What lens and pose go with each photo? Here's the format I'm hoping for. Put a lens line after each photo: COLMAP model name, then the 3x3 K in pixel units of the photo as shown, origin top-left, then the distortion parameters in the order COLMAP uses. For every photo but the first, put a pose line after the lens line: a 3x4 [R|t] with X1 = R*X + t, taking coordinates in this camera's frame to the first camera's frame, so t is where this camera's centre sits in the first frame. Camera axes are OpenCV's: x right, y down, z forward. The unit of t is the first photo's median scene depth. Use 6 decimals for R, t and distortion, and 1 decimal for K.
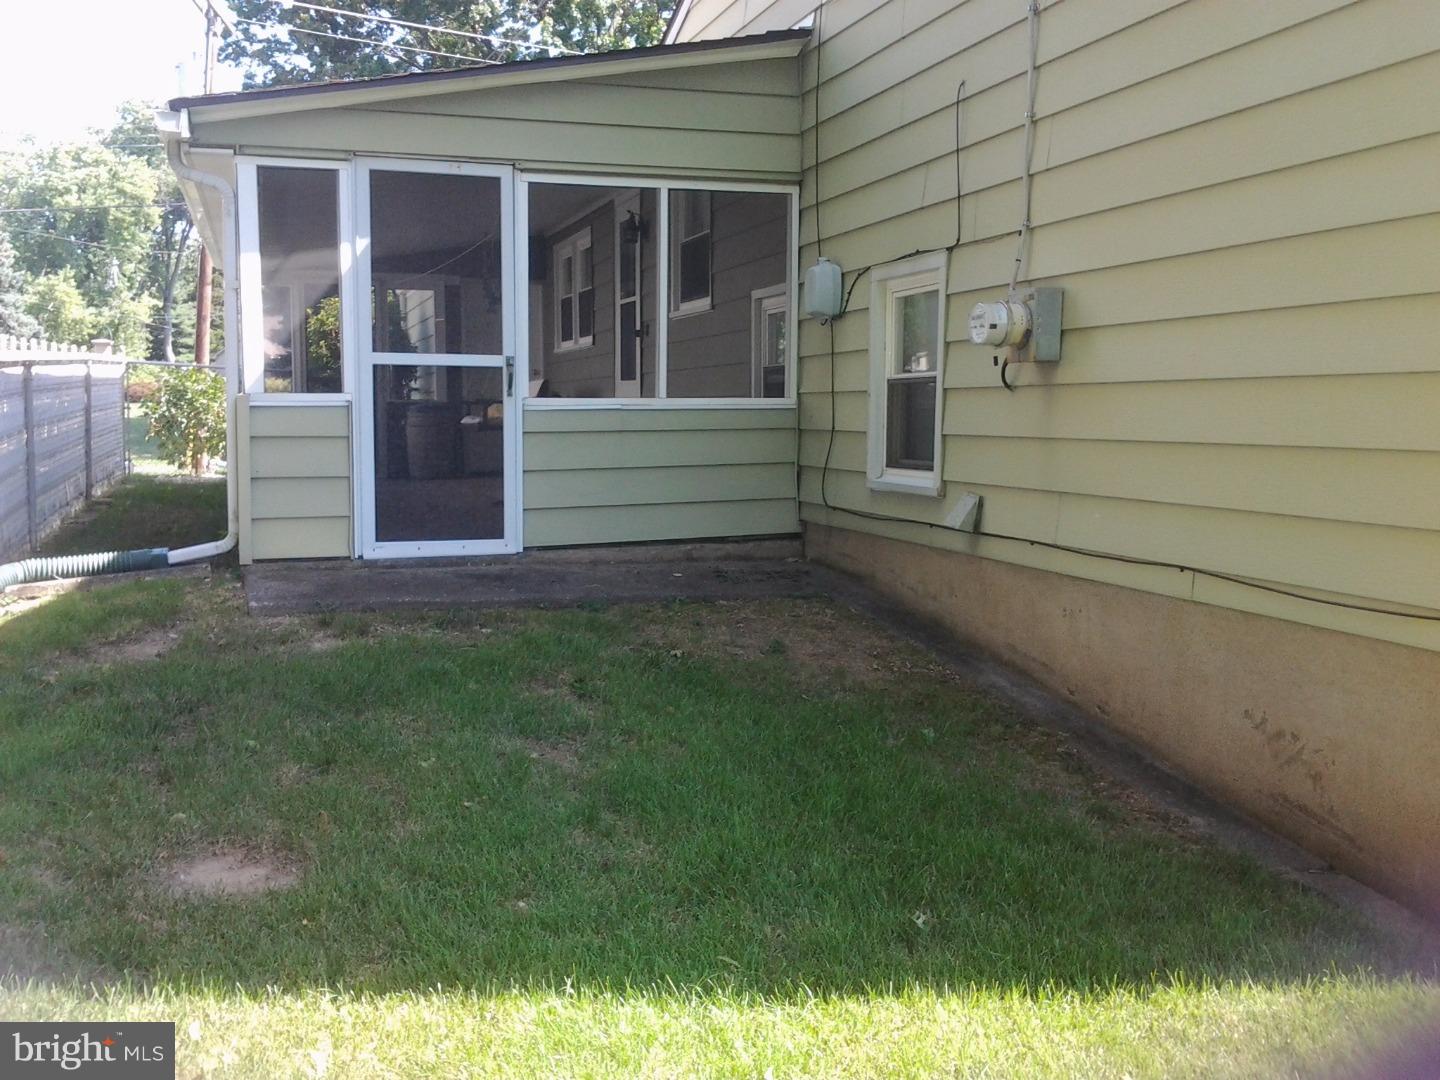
lens RADIAL K [[1373.2, 0, 720.0], [0, 1373.2, 540.0], [0, 0, 1]] dist [-0.008839, -0.015573]
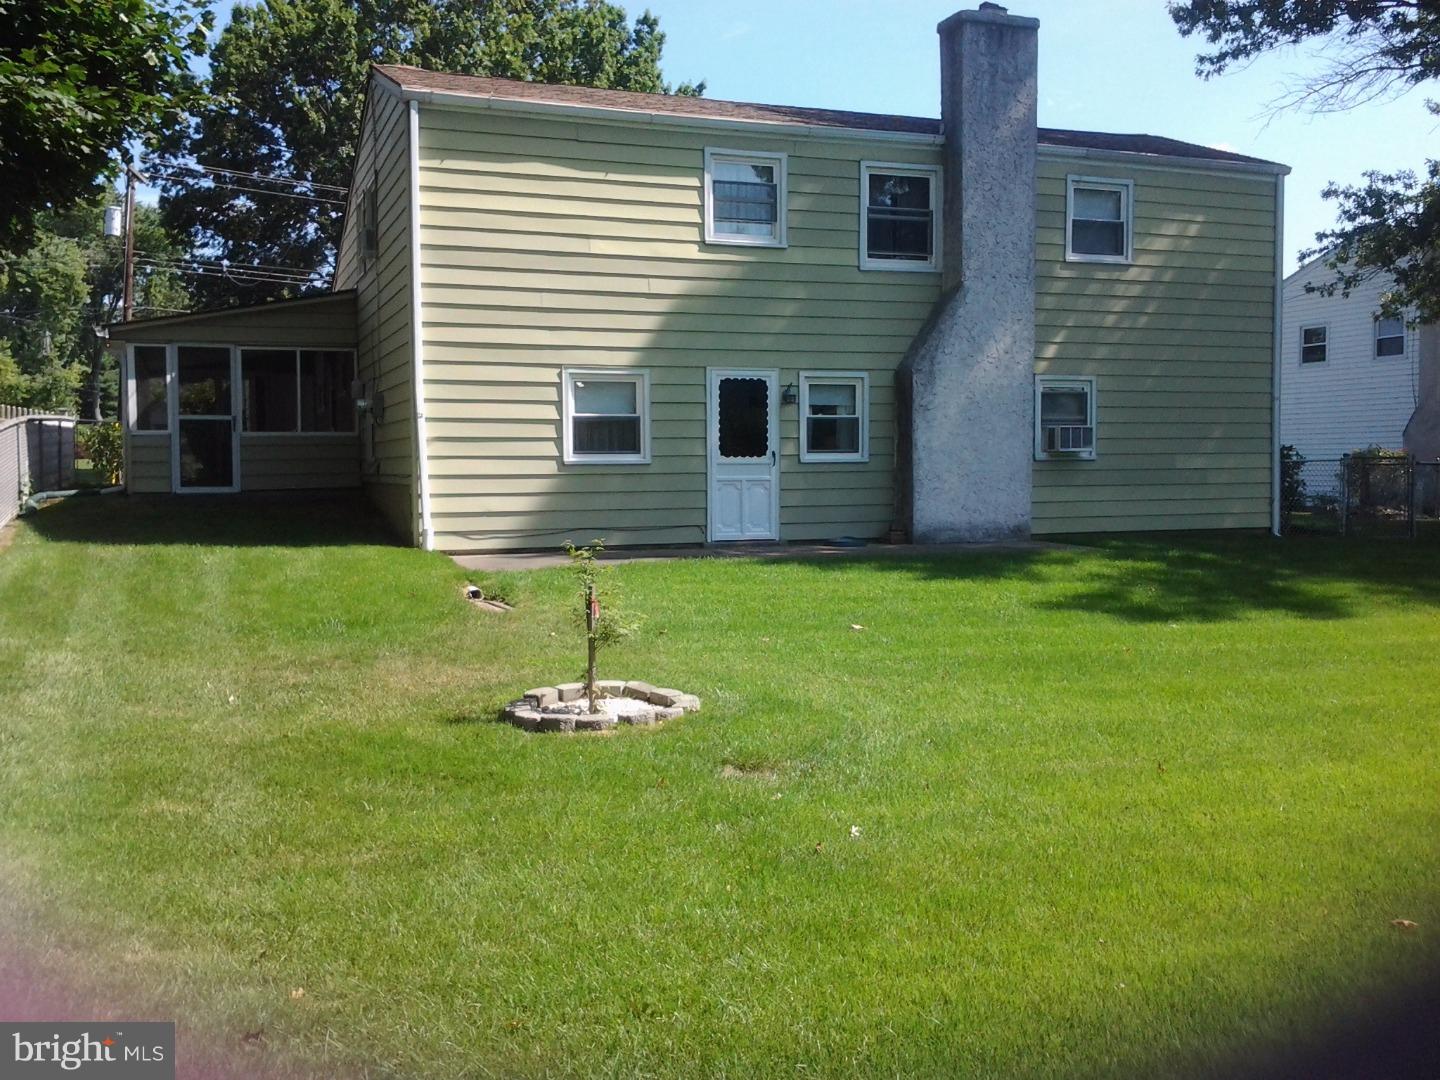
lens RADIAL K [[1381.3, 0, 720.0], [0, 1381.3, 540.0], [0, 0, 1]] dist [0.005786, 0.013700]
pose [[0.999065, -0.011395, 0.041701, 0.055412], [0.013146, 0.999032, -0.041969, 0.018903], [-0.041182, 0.042478, 0.998248, -0.139389]]
